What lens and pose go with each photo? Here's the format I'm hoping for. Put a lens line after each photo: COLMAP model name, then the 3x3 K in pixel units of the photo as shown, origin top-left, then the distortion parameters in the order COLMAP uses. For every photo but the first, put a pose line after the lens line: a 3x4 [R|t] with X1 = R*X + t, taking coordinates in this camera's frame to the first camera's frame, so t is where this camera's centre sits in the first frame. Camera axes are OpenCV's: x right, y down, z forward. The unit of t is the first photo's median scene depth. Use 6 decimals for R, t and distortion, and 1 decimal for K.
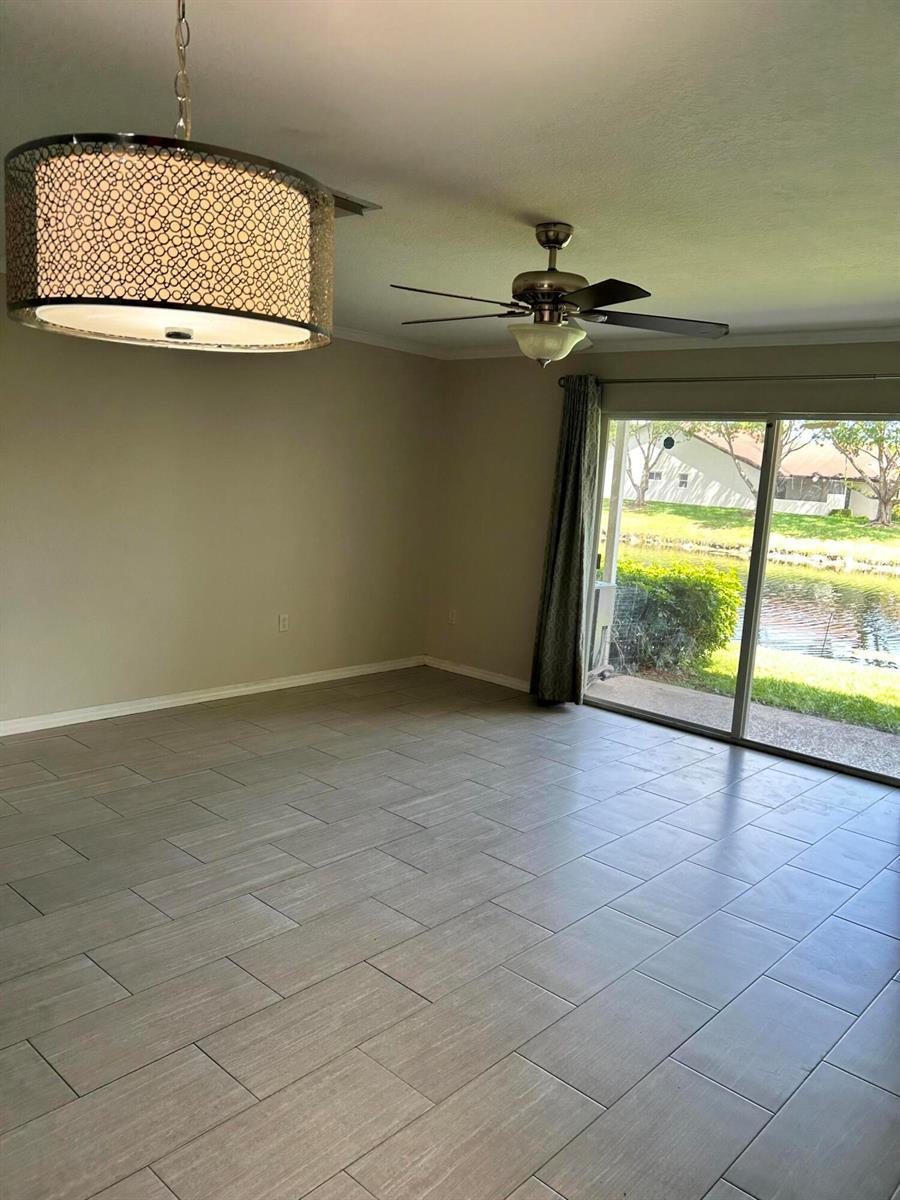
lens RADIAL K [[899.7, 0, 450.0], [0, 899.7, 600.0], [0, 0, 1]] dist [0.010312, 0.001606]
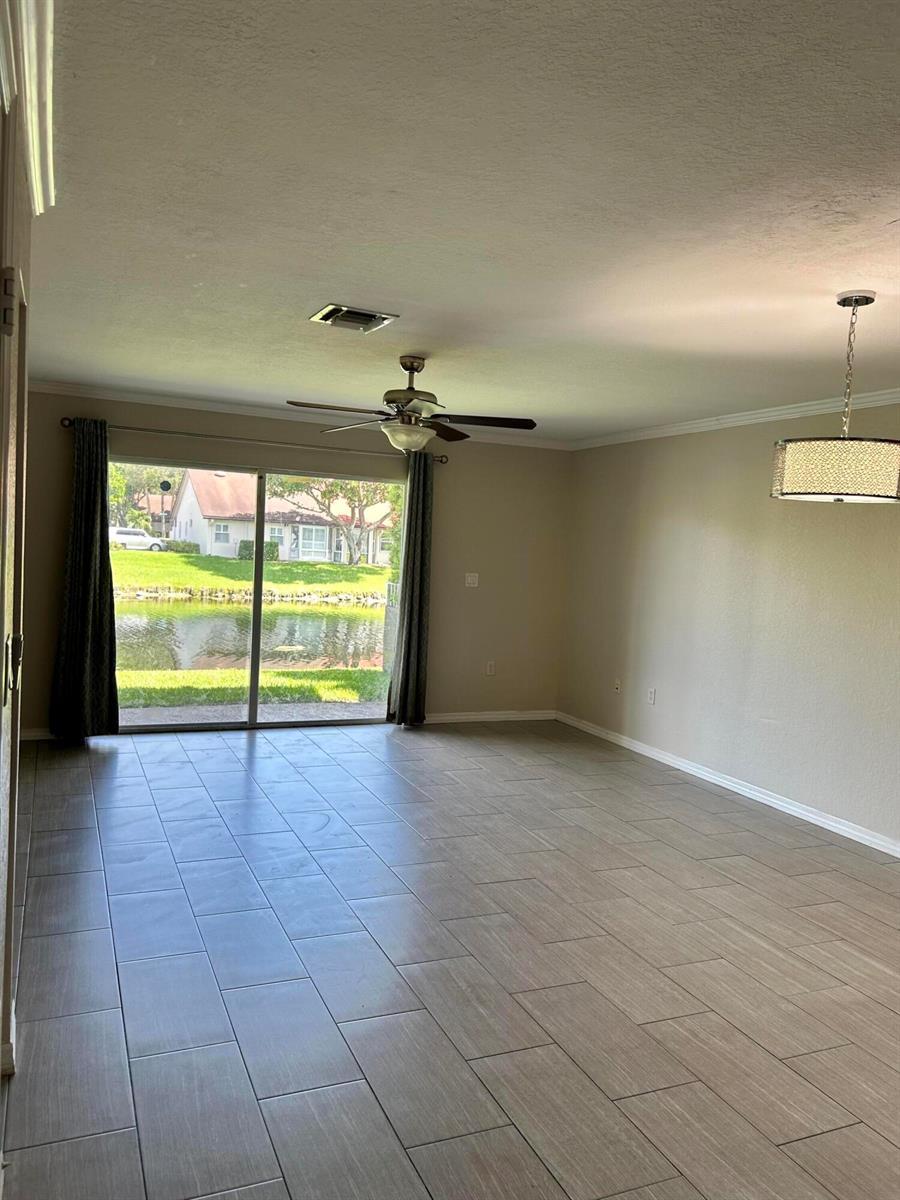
lens RADIAL K [[899.7, 0, 450.0], [0, 899.7, 600.0], [0, 0, 1]] dist [0.010312, 0.001606]
pose [[0.398445, -0.097724, 0.911971, -0.736287], [0.109386, 0.992274, 0.058537, -0.064488], [-0.910646, 0.076433, 0.406056, 0.239137]]
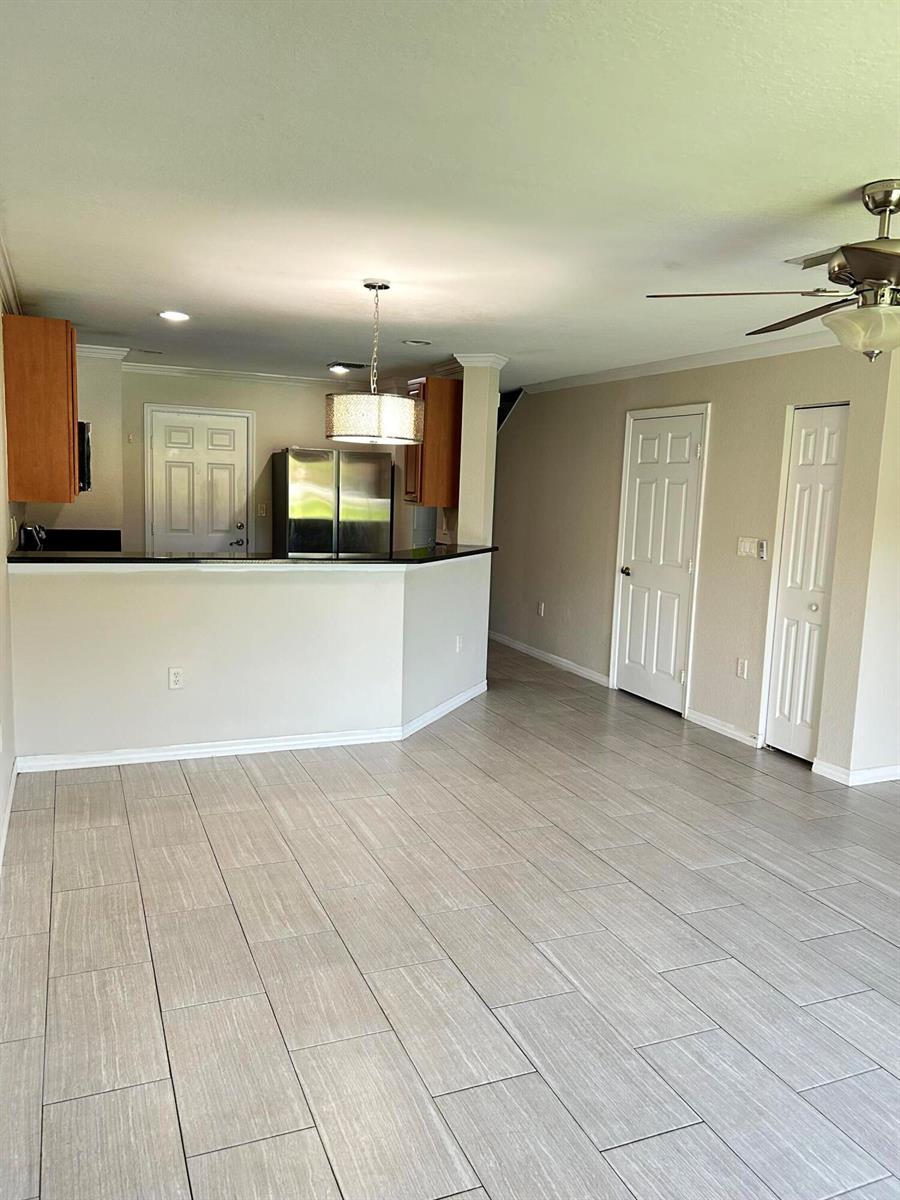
lens RADIAL K [[899.7, 0, 450.0], [0, 899.7, 600.0], [0, 0, 1]] dist [0.010312, 0.001606]
pose [[-0.405048, 0.045402, -0.913167, 0.615995], [-0.199038, 0.970434, 0.136535, -0.053473], [0.892368, 0.237059, -0.384036, 0.637103]]
